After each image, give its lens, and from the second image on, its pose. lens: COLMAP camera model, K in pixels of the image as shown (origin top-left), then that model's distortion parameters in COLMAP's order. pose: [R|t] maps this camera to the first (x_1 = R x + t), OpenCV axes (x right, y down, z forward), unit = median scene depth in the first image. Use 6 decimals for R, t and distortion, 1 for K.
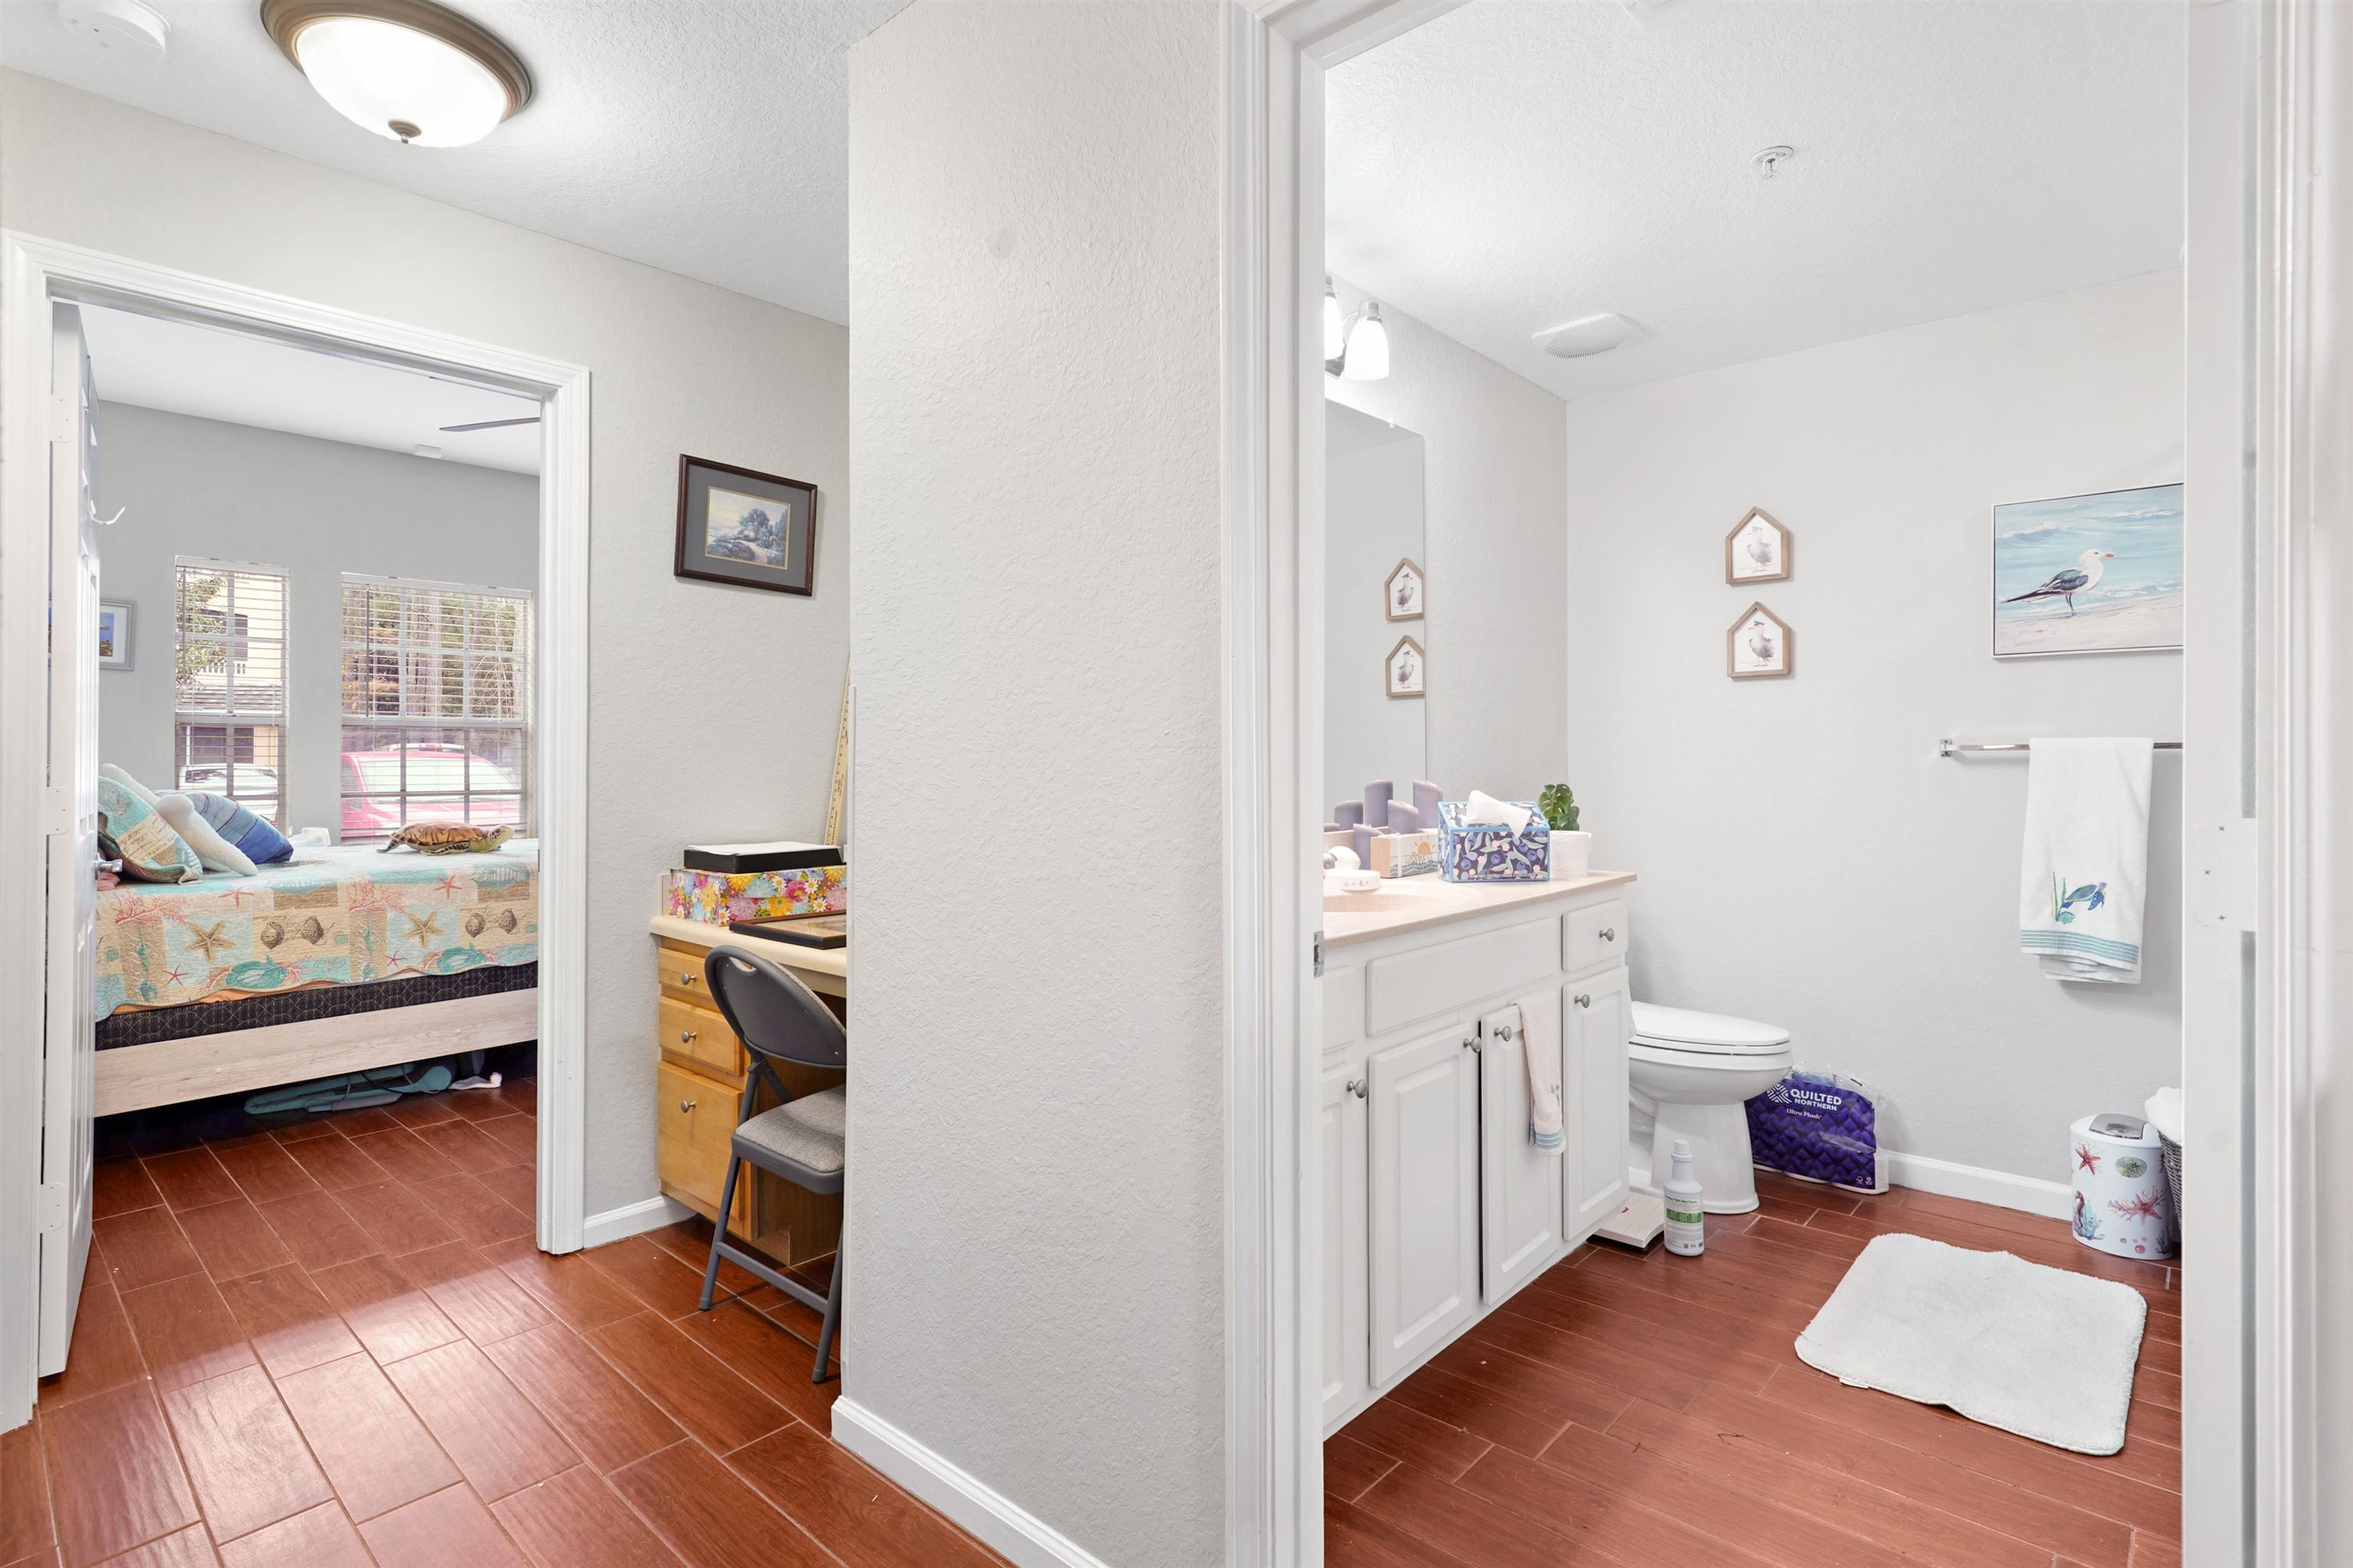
lens RADIAL K [[1136.4, 0, 1175.7], [0, 1136.4, 774.8], [0, 0, 1]] dist [-0.000080, 0.003069]
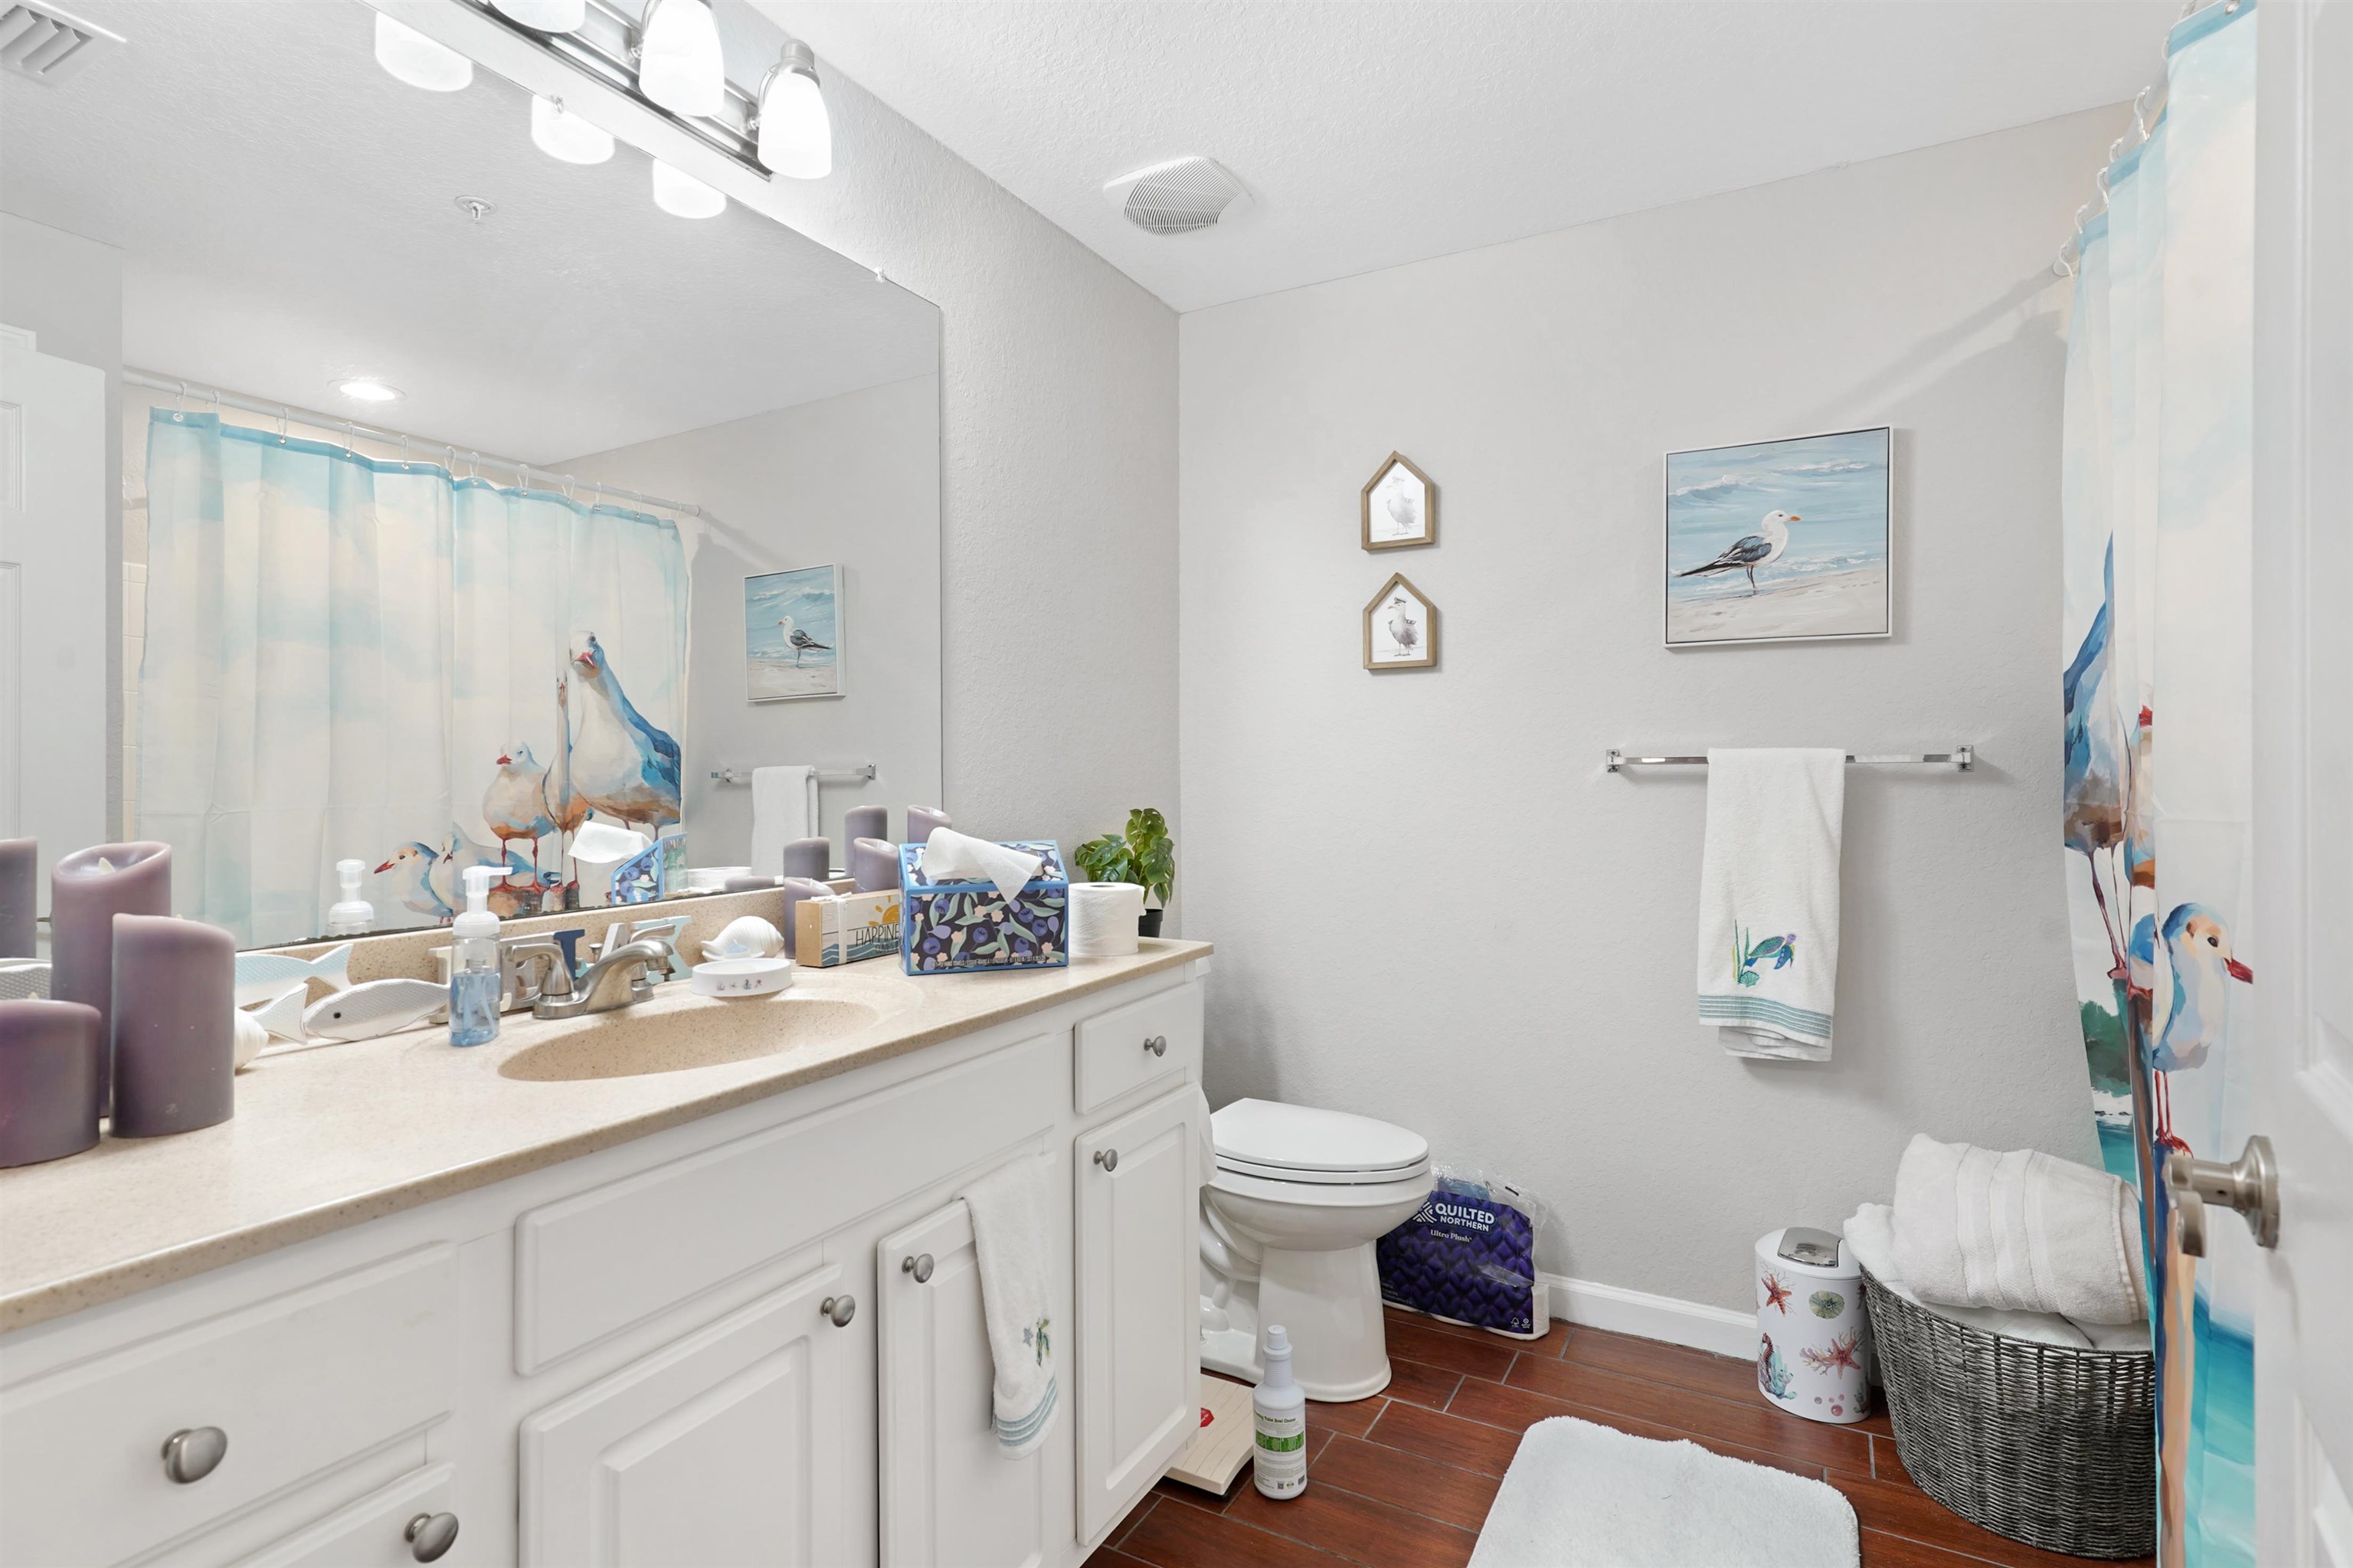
lens RADIAL K [[1136.4, 0, 1175.5], [0, 1136.4, 780.8], [0, 0, 1]] dist [-0.000080, 0.003069]
pose [[0.973614, -0.000131, 0.228201, 0.220761], [0.001214, 0.999989, -0.004604, -0.007436], [-0.228198, 0.004759, 0.973603, 0.329683]]
